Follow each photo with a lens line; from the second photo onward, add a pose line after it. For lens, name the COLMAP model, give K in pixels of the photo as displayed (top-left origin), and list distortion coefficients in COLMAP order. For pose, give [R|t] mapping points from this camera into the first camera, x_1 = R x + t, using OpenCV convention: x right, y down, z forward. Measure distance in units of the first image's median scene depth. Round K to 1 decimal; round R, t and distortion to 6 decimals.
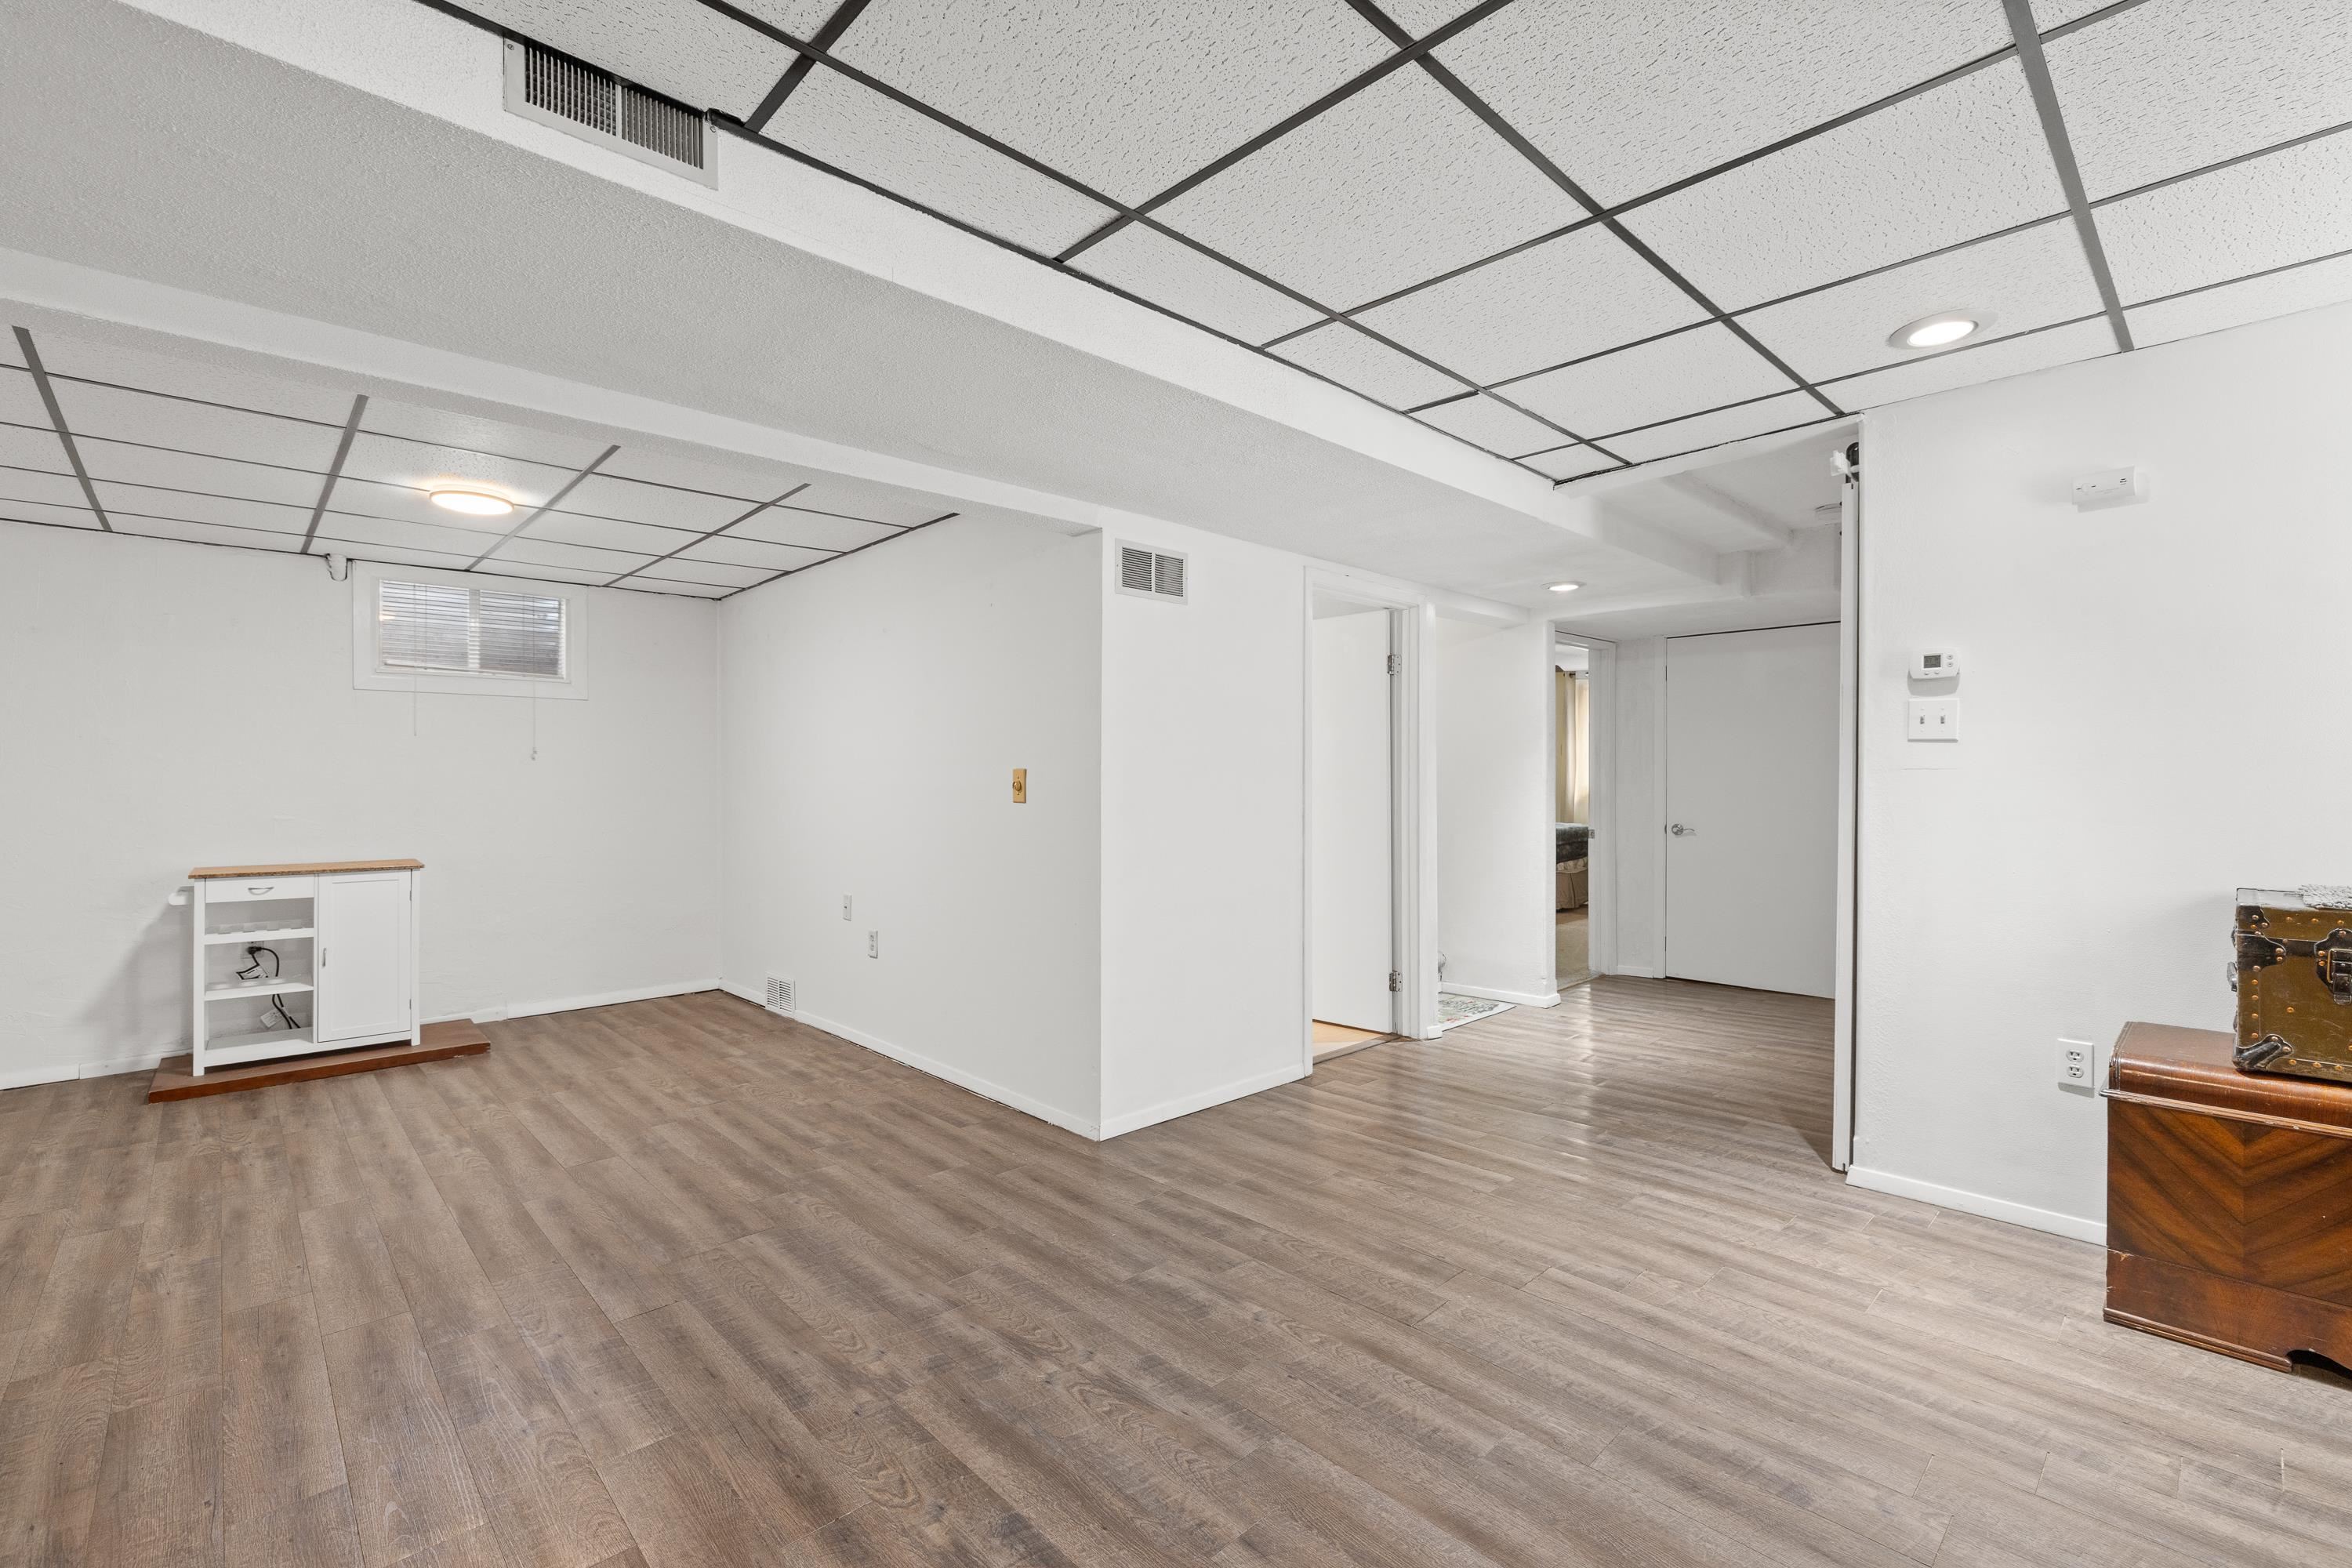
lens RADIAL K [[1015.2, 0, 1183.9], [0, 1015.2, 782.4], [0, 0, 1]] dist [-0.004867, 0.001449]
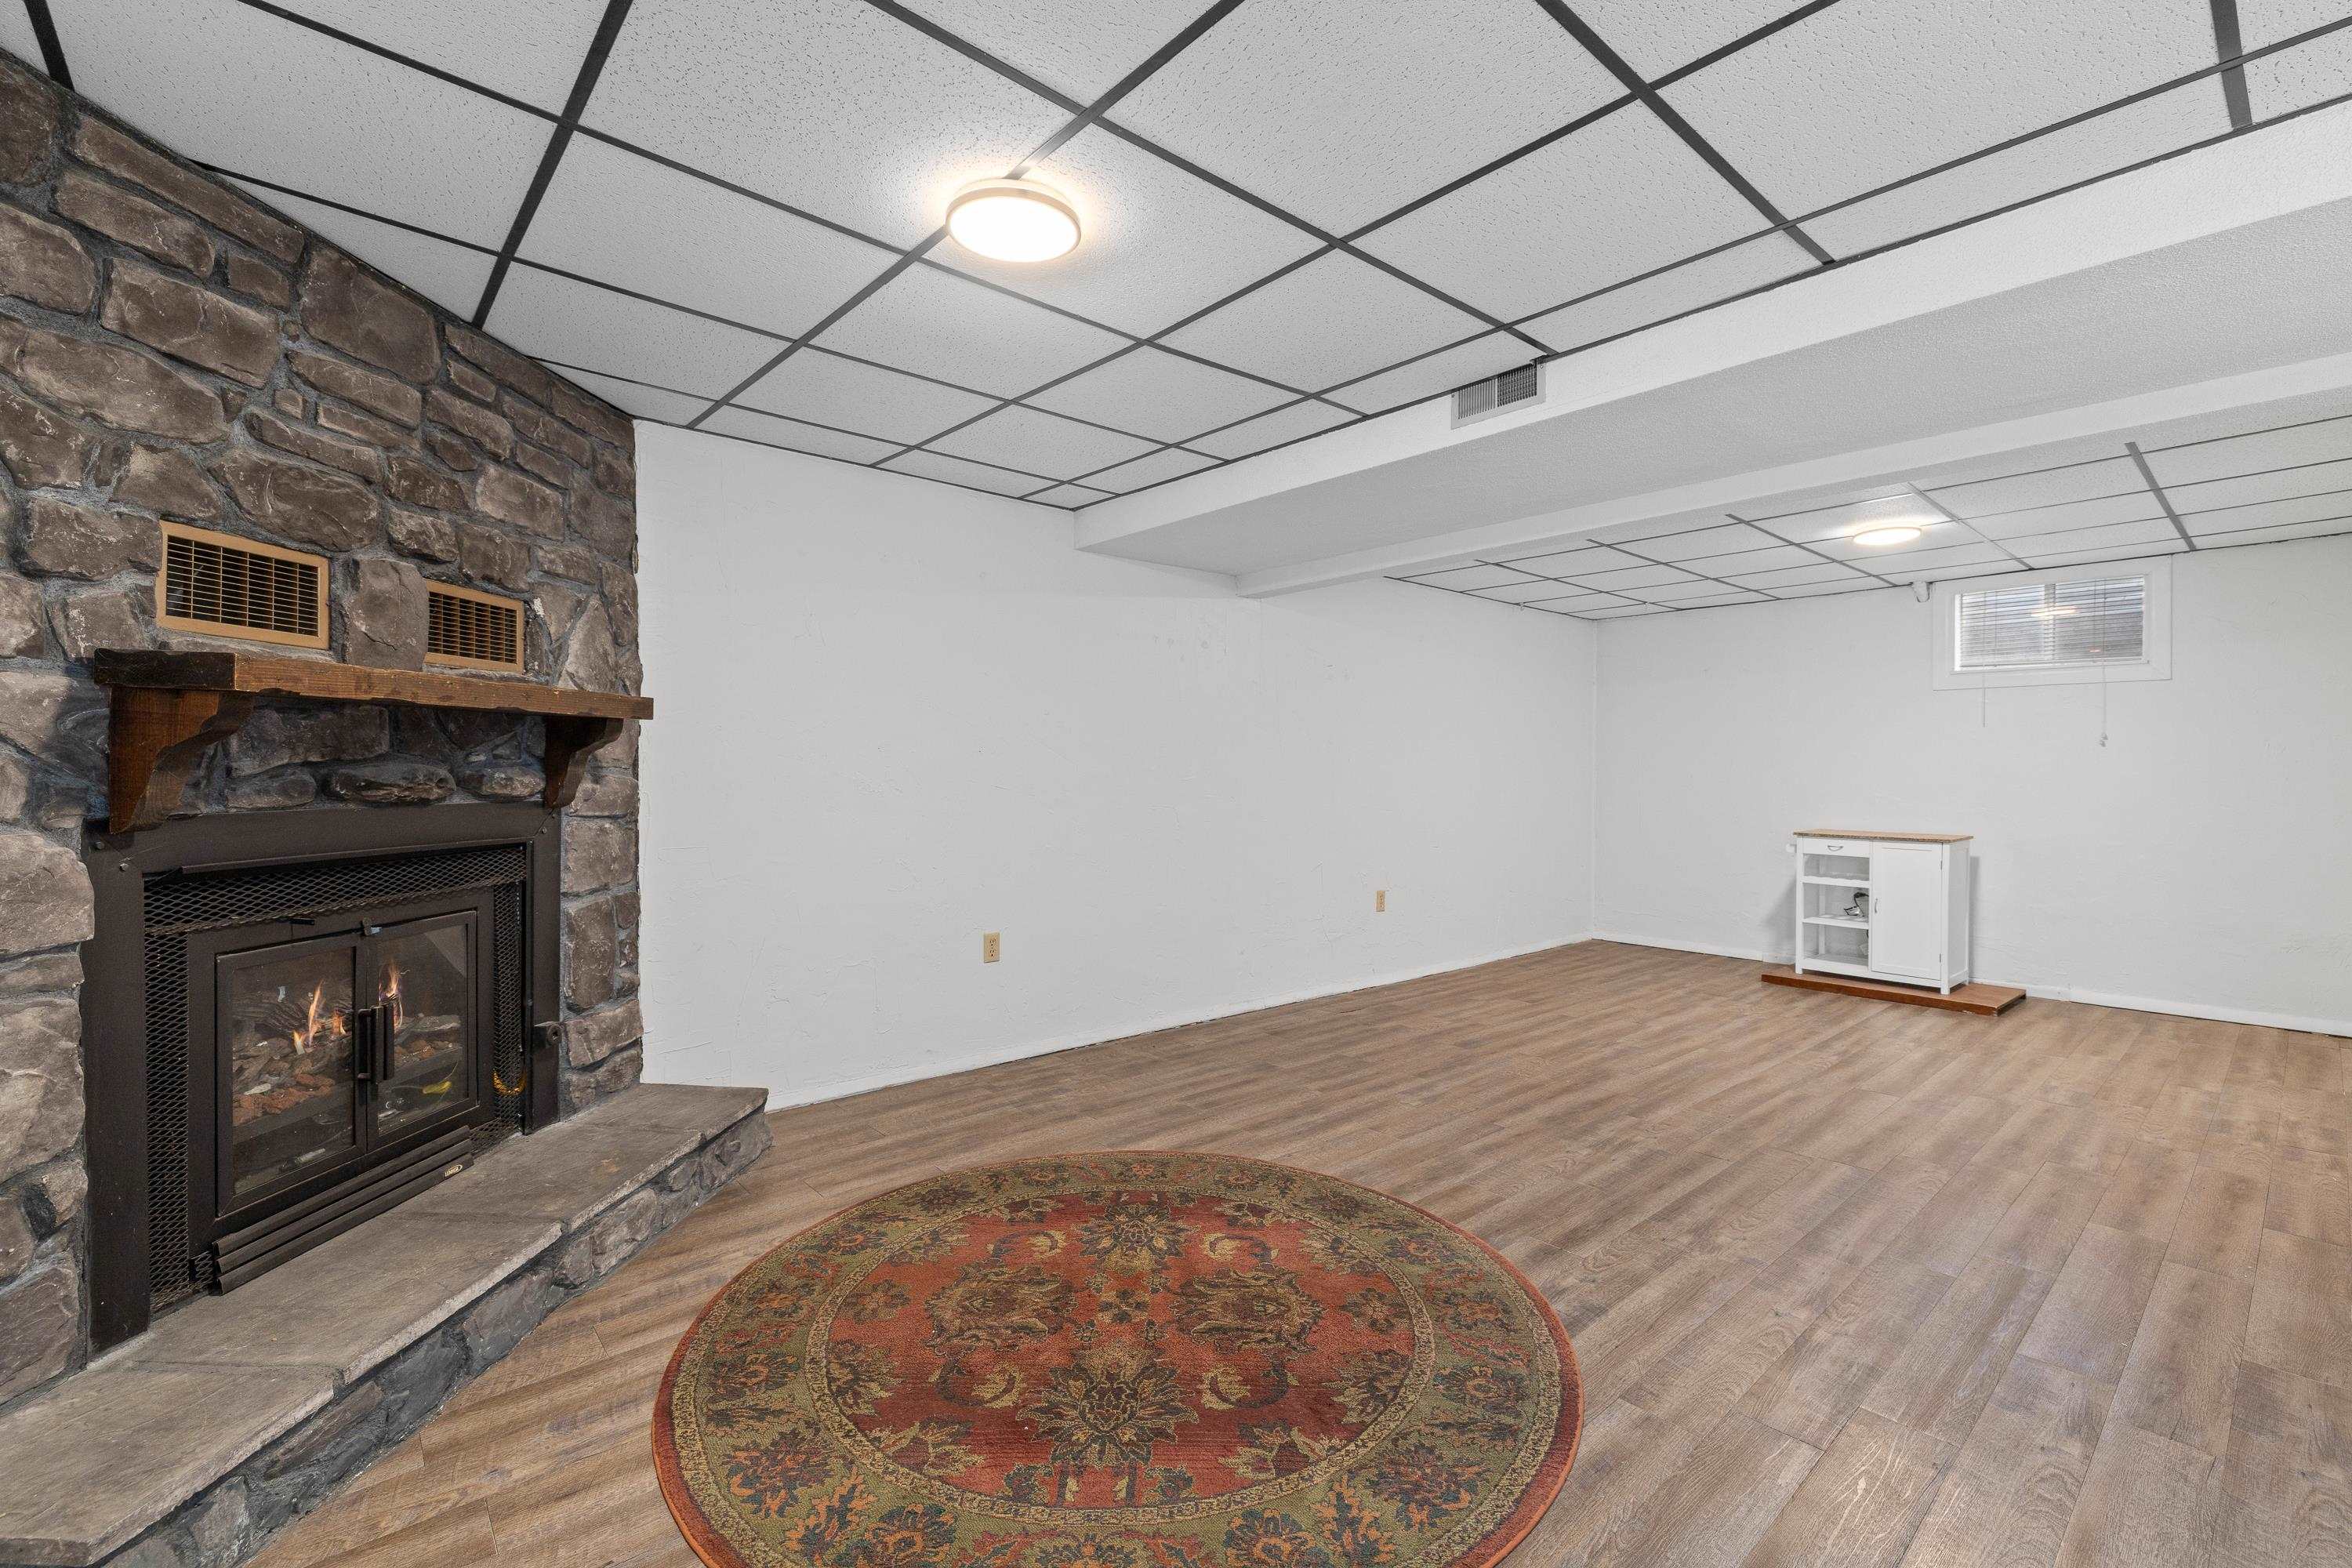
lens RADIAL K [[1015.2, 0, 1192.0], [0, 1015.2, 776.4], [0, 0, 1]] dist [-0.004867, 0.001449]
pose [[-0.037764, 0.009697, -0.999240, 0.781478], [-0.003147, 0.999947, 0.009823, 0.001388], [0.999282, 0.003515, -0.037732, 0.325141]]
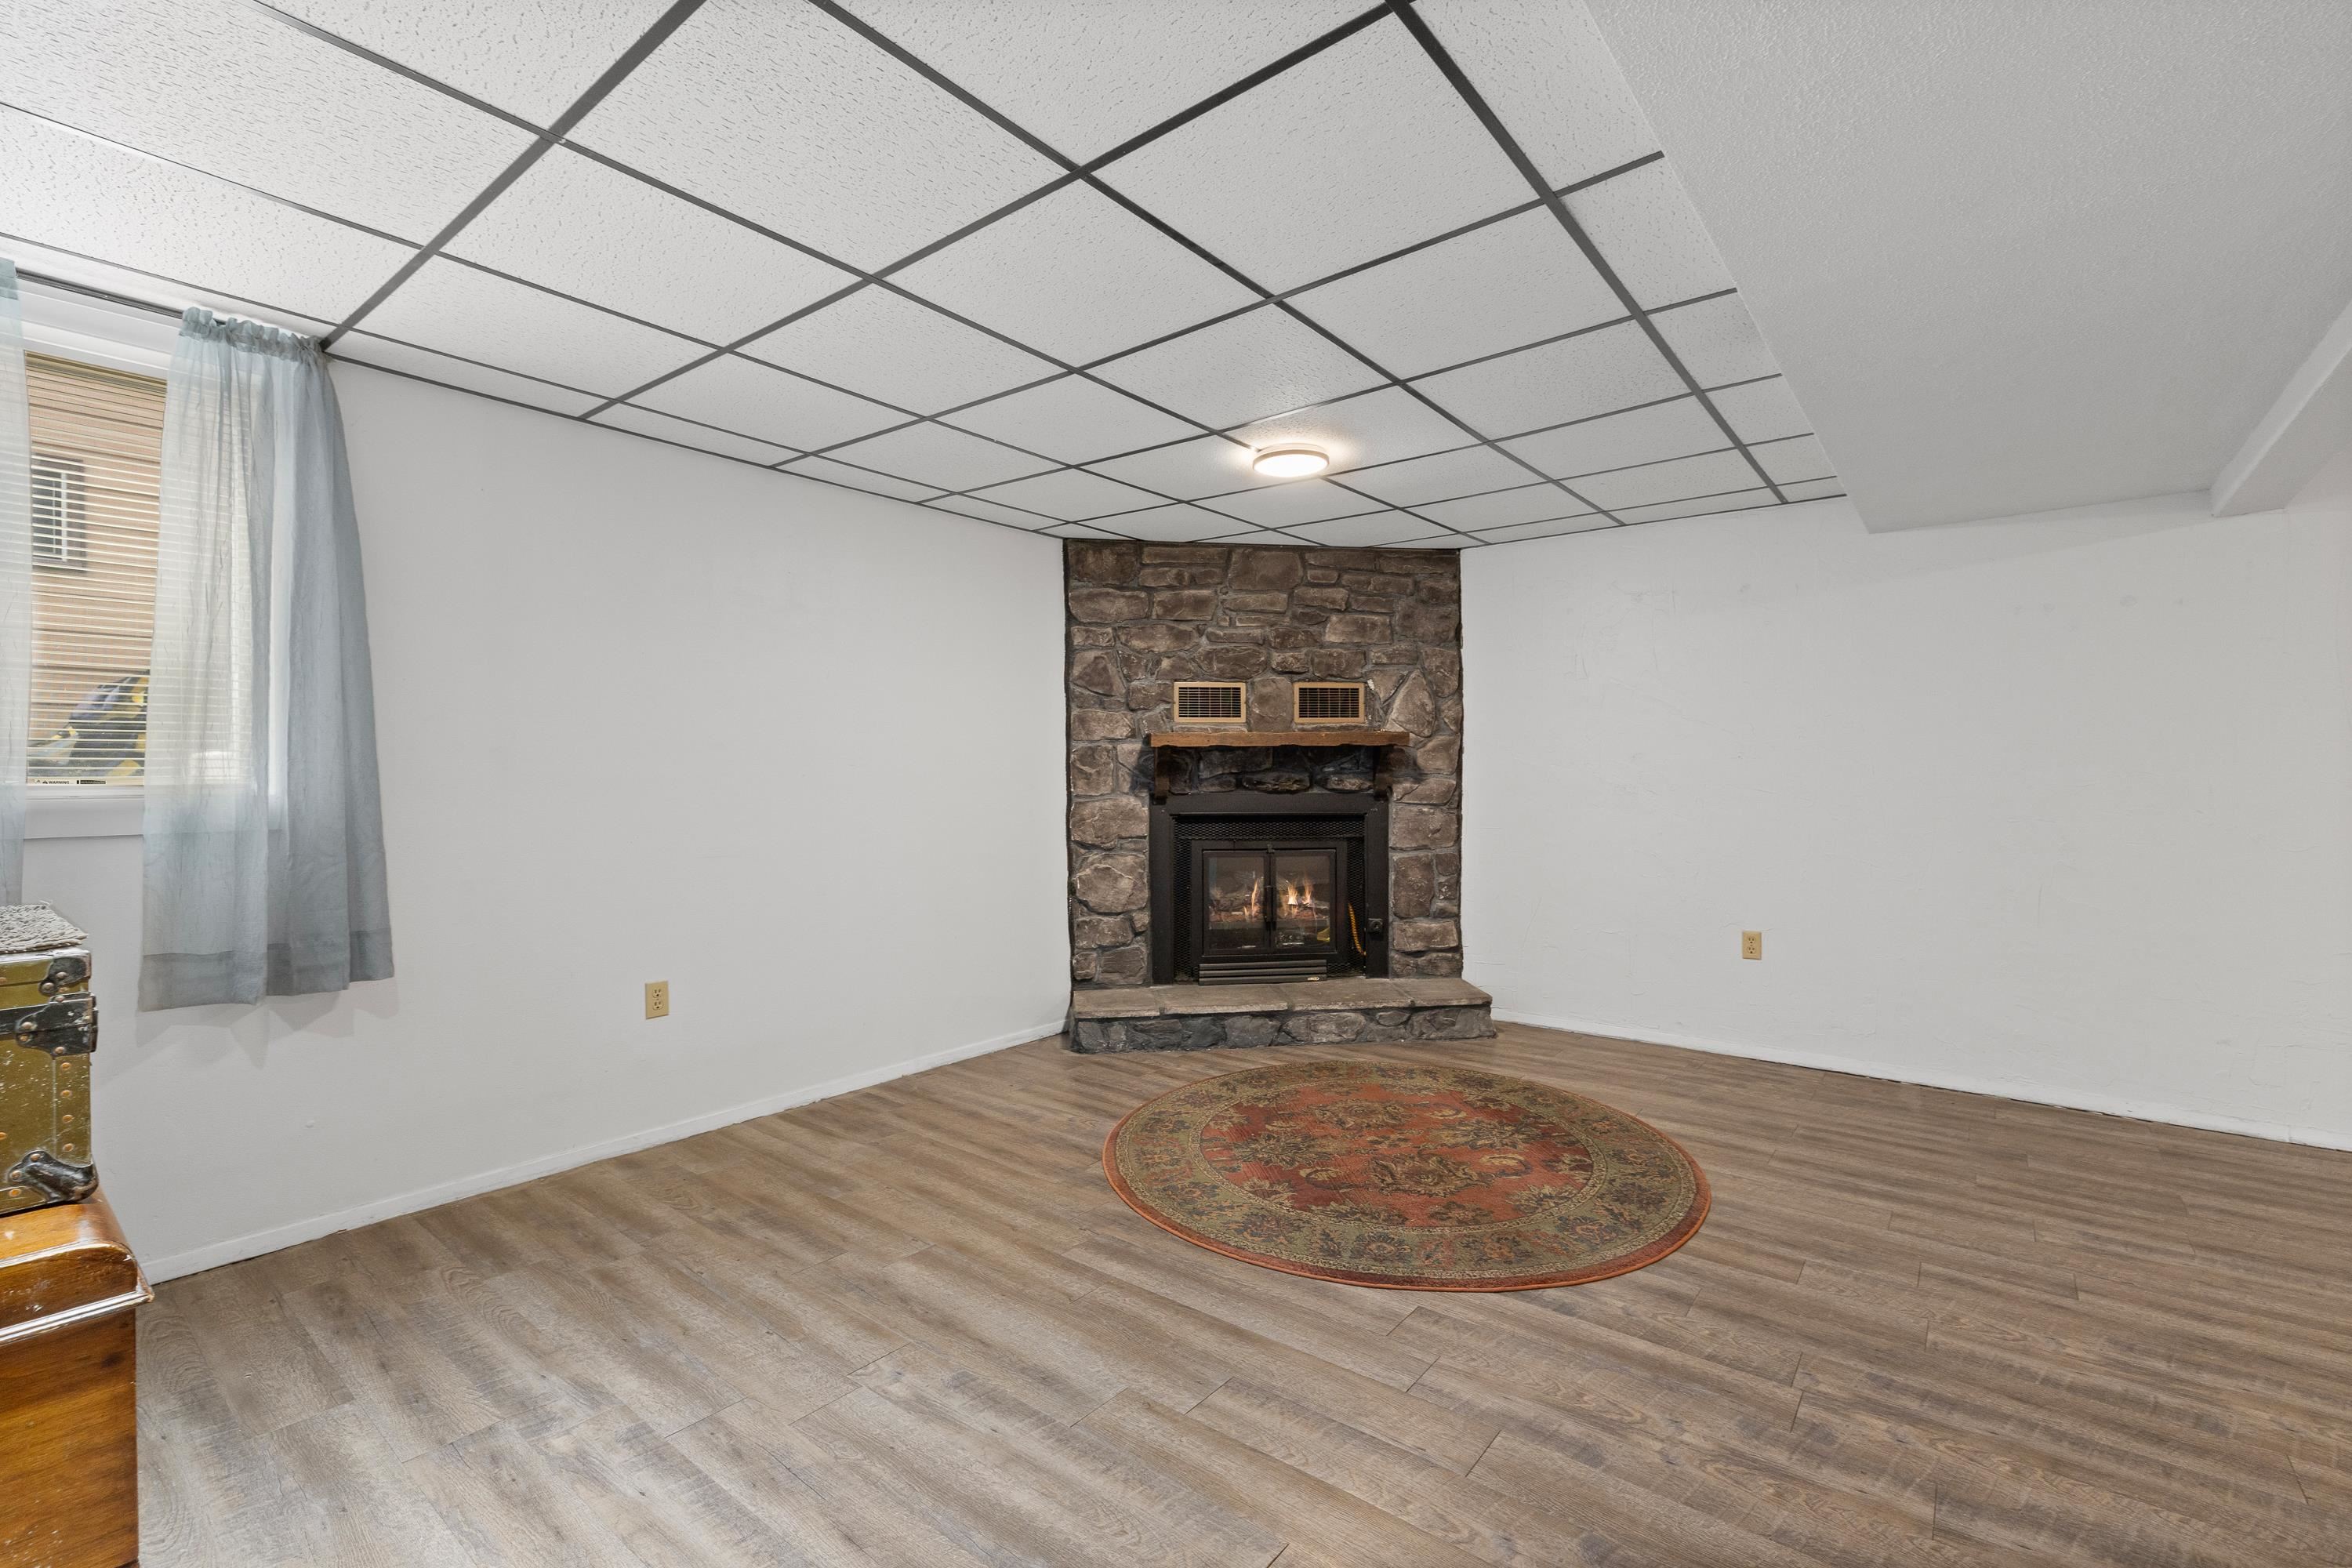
lens RADIAL K [[1015.2, 0, 1189.4], [0, 1015.2, 776.5], [0, 0, 1]] dist [-0.004867, 0.001449]
pose [[-0.989307, 0.005438, -0.145748, 0.342926], [0.005377, 0.999985, 0.000814, 0.005640], [0.145750, 0.000022, -0.989321, 1.471204]]
